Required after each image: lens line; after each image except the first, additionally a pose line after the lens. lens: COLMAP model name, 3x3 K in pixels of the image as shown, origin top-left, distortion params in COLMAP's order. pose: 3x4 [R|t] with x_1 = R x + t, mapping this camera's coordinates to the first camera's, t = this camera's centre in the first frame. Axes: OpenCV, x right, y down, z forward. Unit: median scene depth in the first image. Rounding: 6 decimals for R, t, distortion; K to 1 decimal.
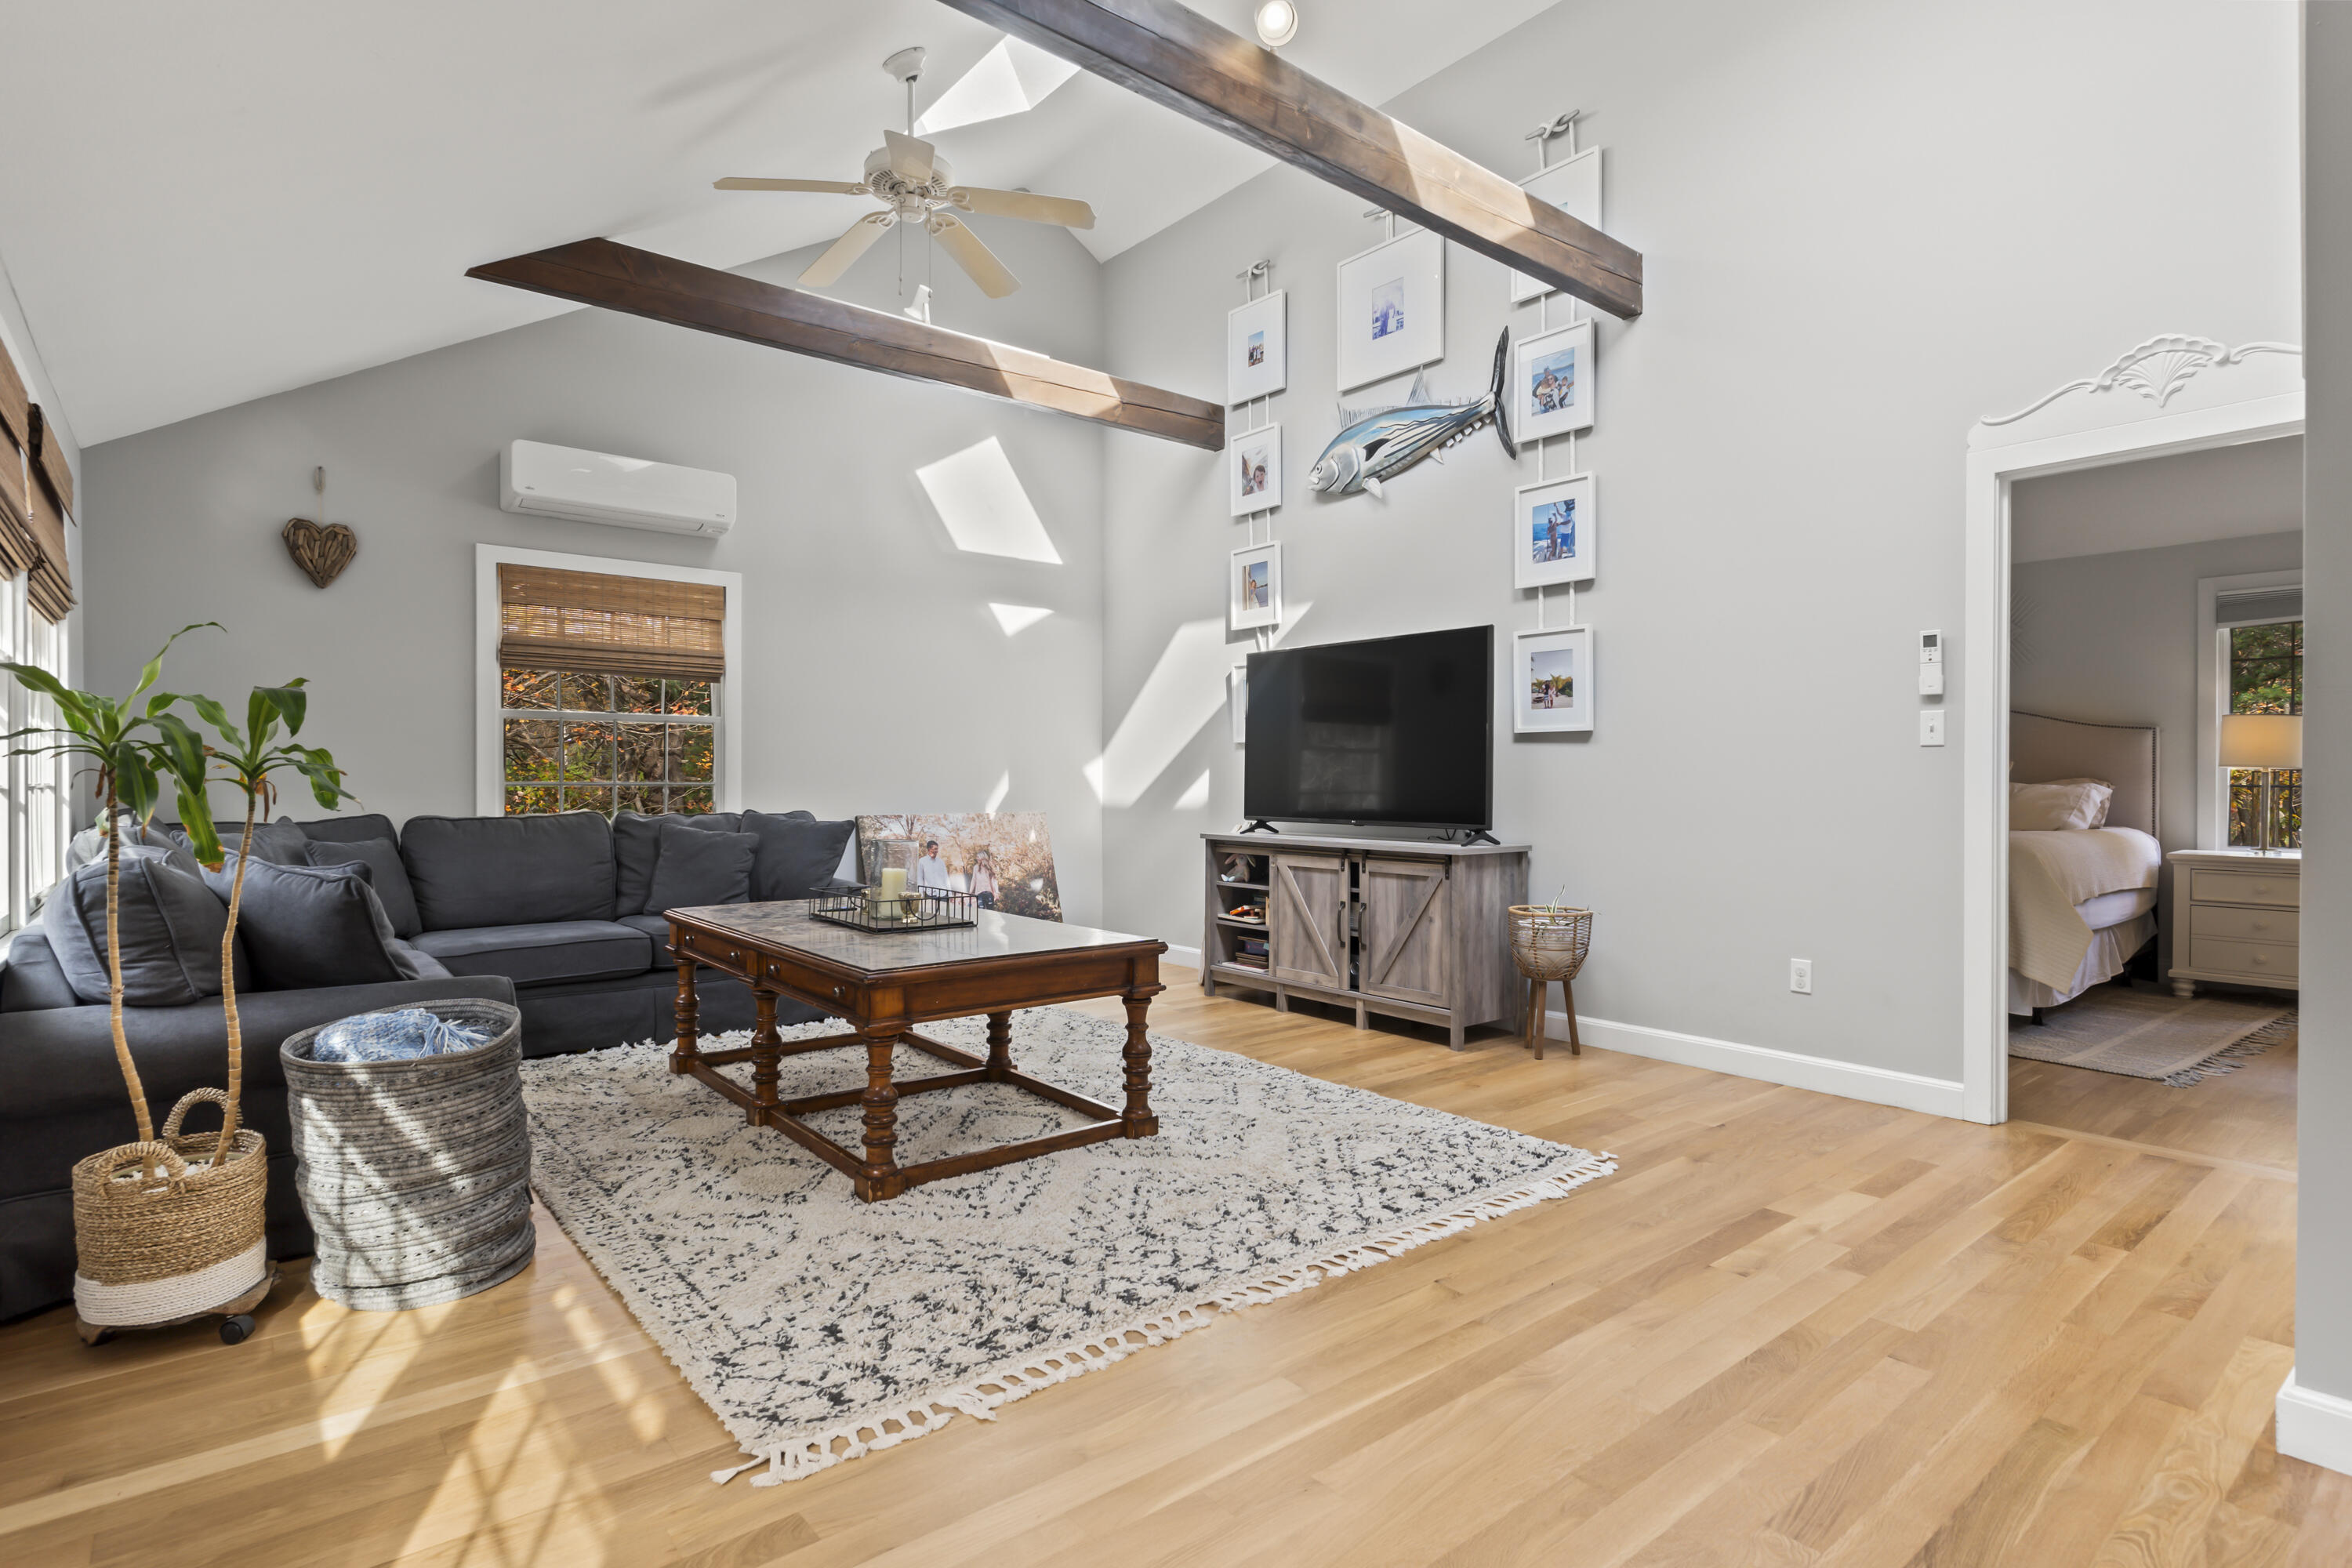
lens RADIAL K [[1161.8, 0, 1174.1], [0, 1161.8, 793.0], [0, 0, 1]] dist [-0.003821, -0.001163]
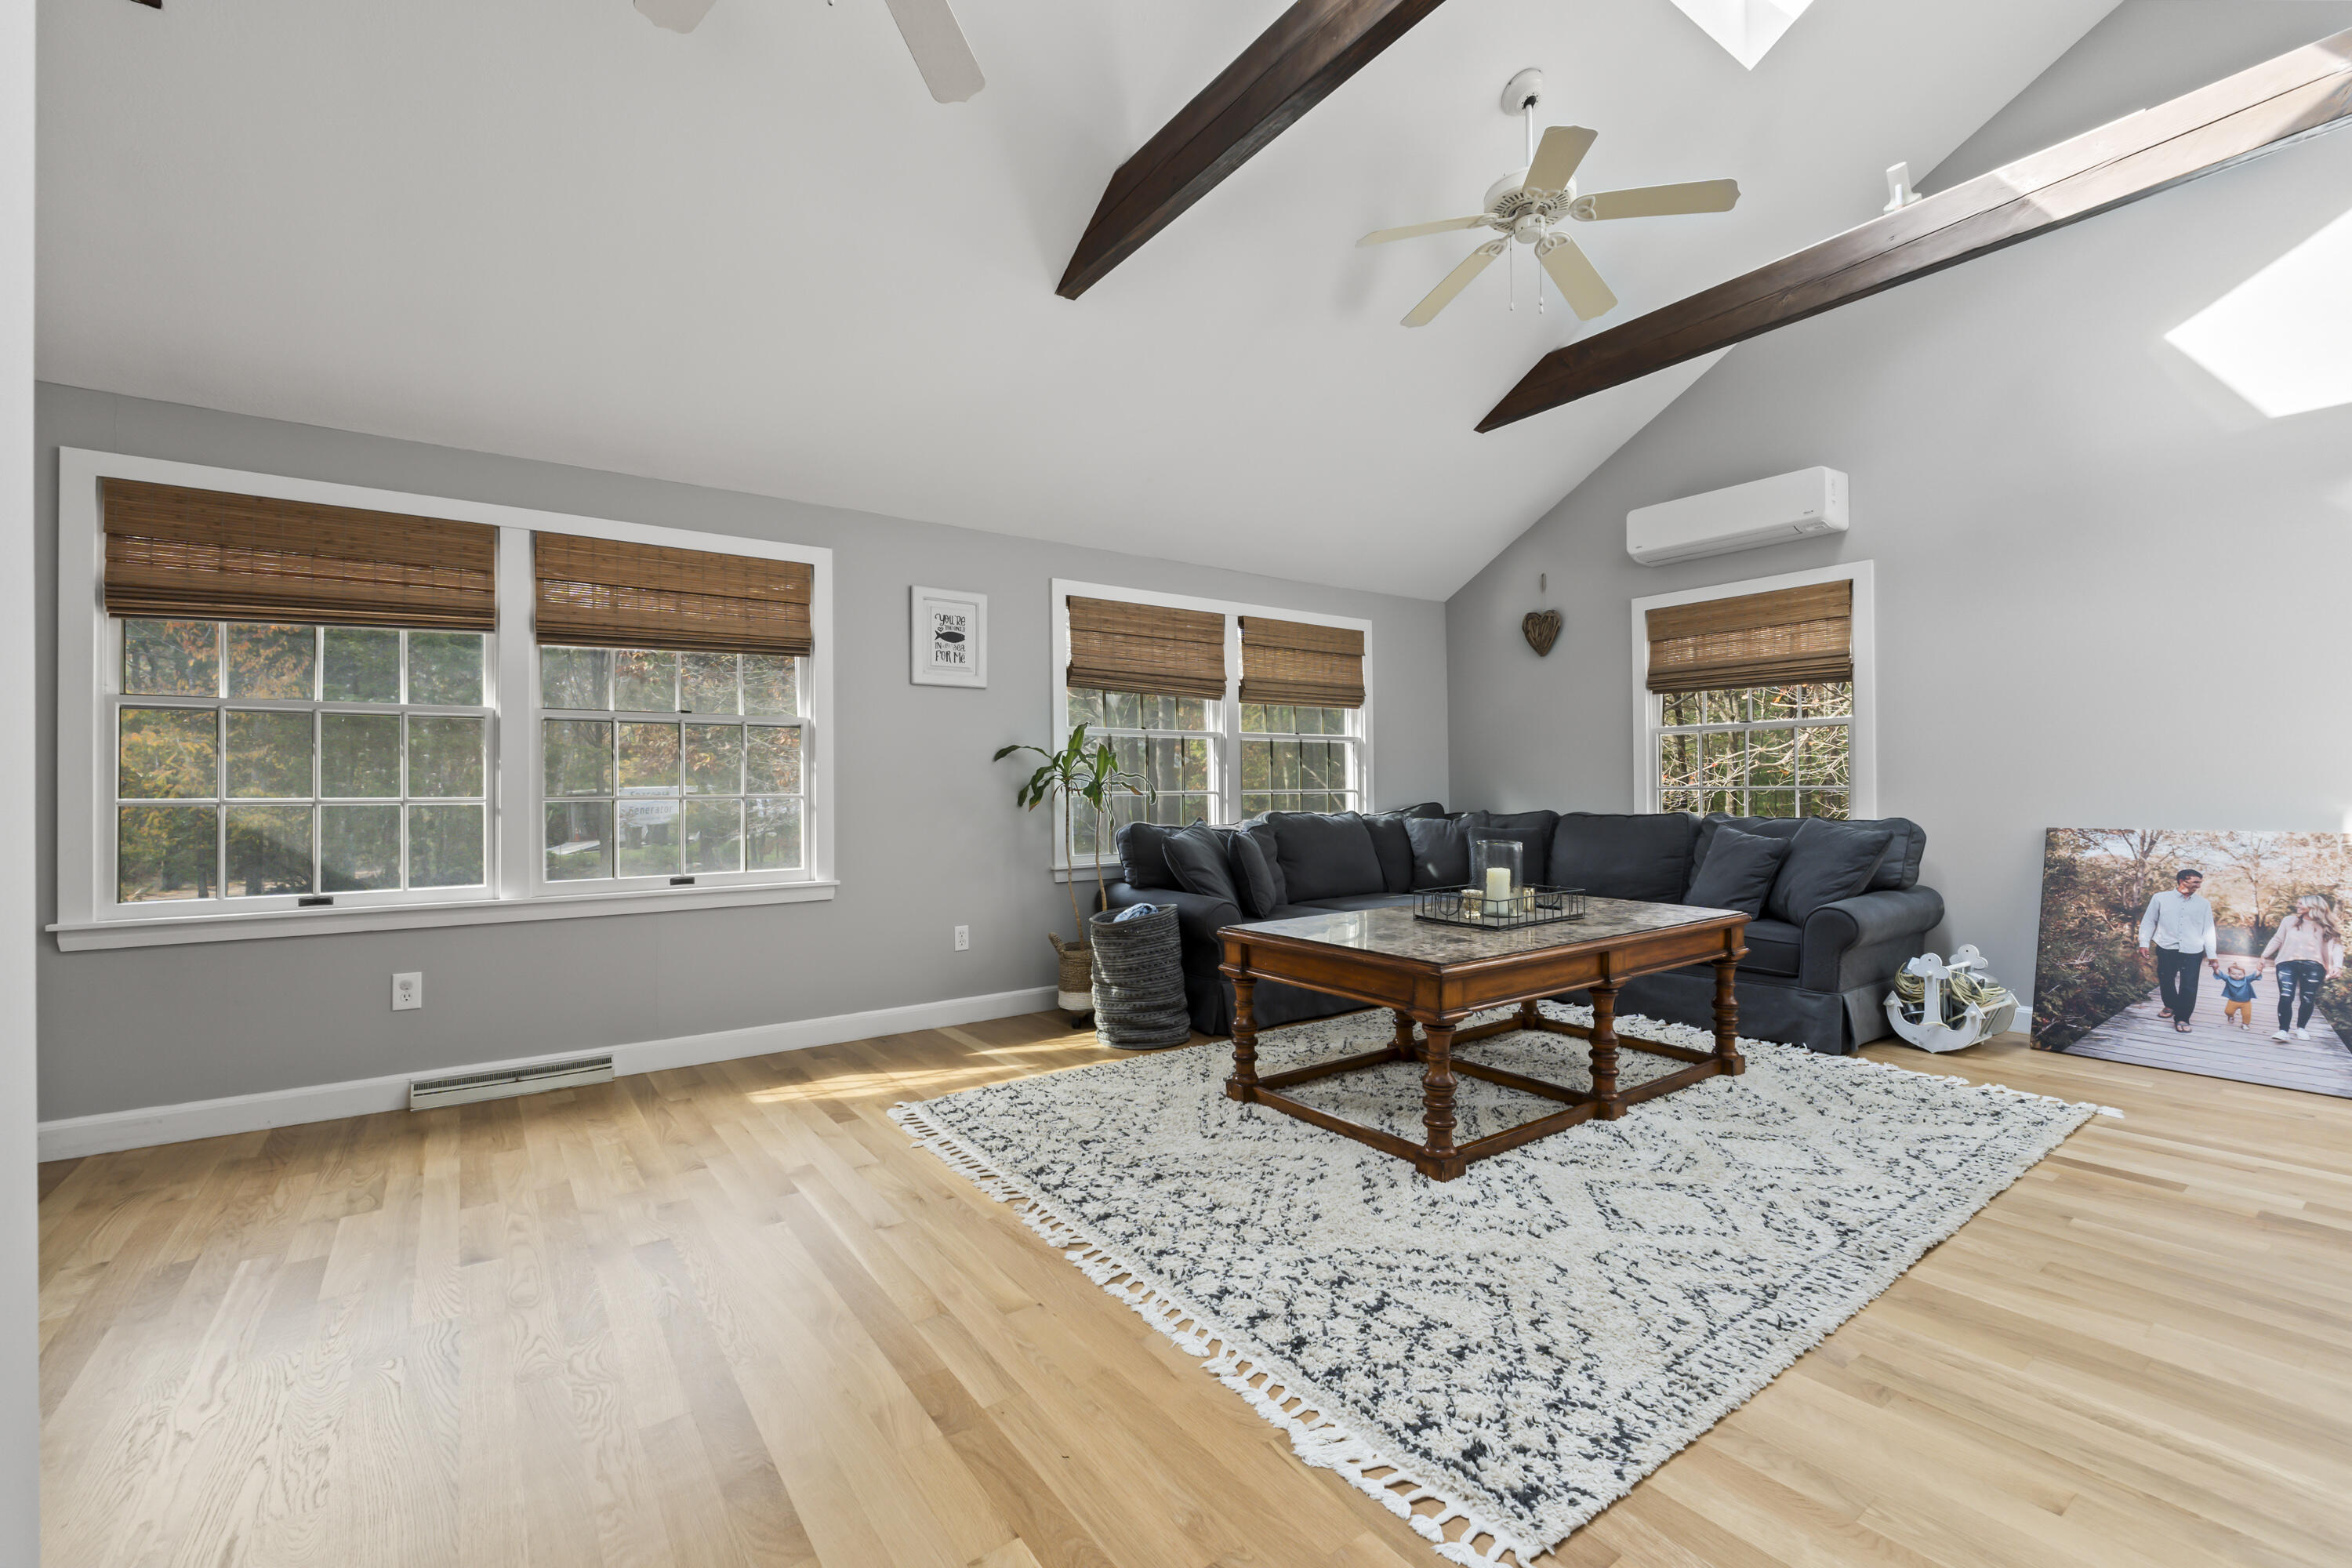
lens RADIAL K [[979.2, 0, 1168.8], [0, 979.2, 785.8], [0, 0, 1]] dist [-0.008741, 0.000577]
pose [[-0.059331, -0.003636, -0.998232, 0.581131], [-0.002568, 0.999991, -0.003490, -0.006284], [0.998235, 0.002357, -0.059340, 0.646943]]
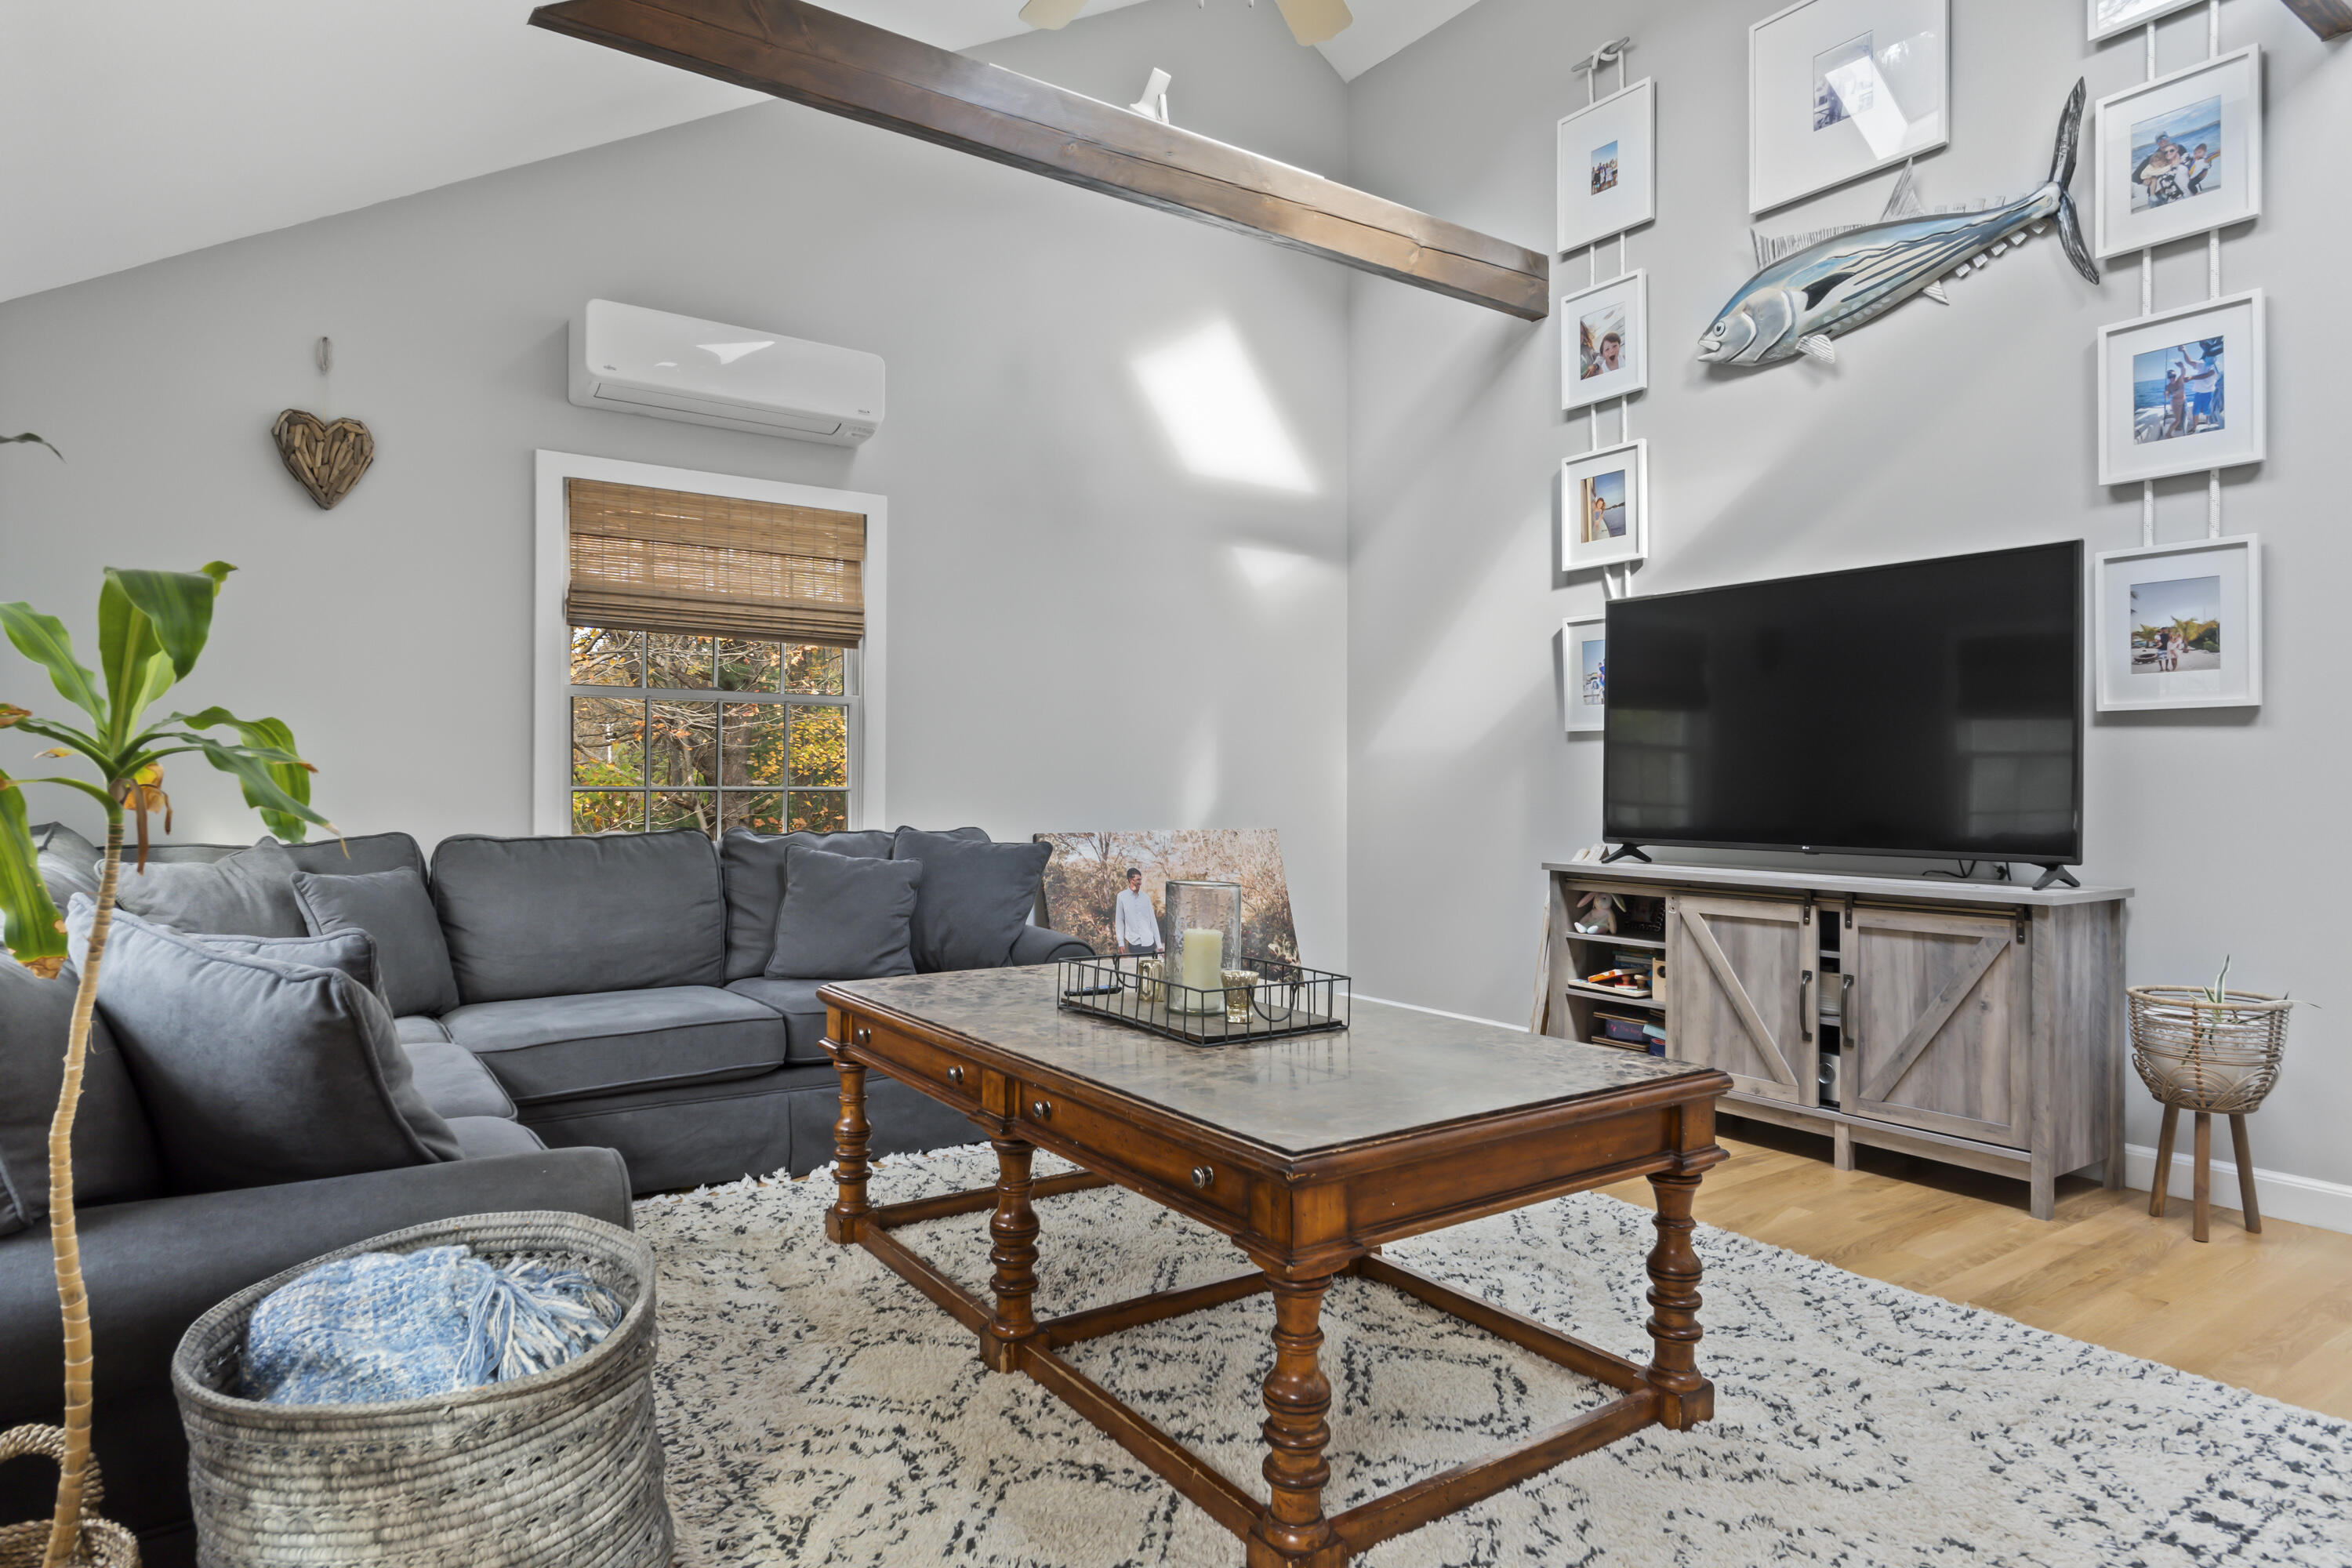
lens RADIAL K [[1328.4, 0, 1177.3], [0, 1328.4, 784.5], [0, 0, 1]] dist [-0.003485, 0.002875]
pose [[0.996954, 0.001158, -0.077984, -0.172304], [-0.002028, 0.999937, -0.011076, -0.002643], [0.077966, 0.011200, 0.996893, 0.261735]]
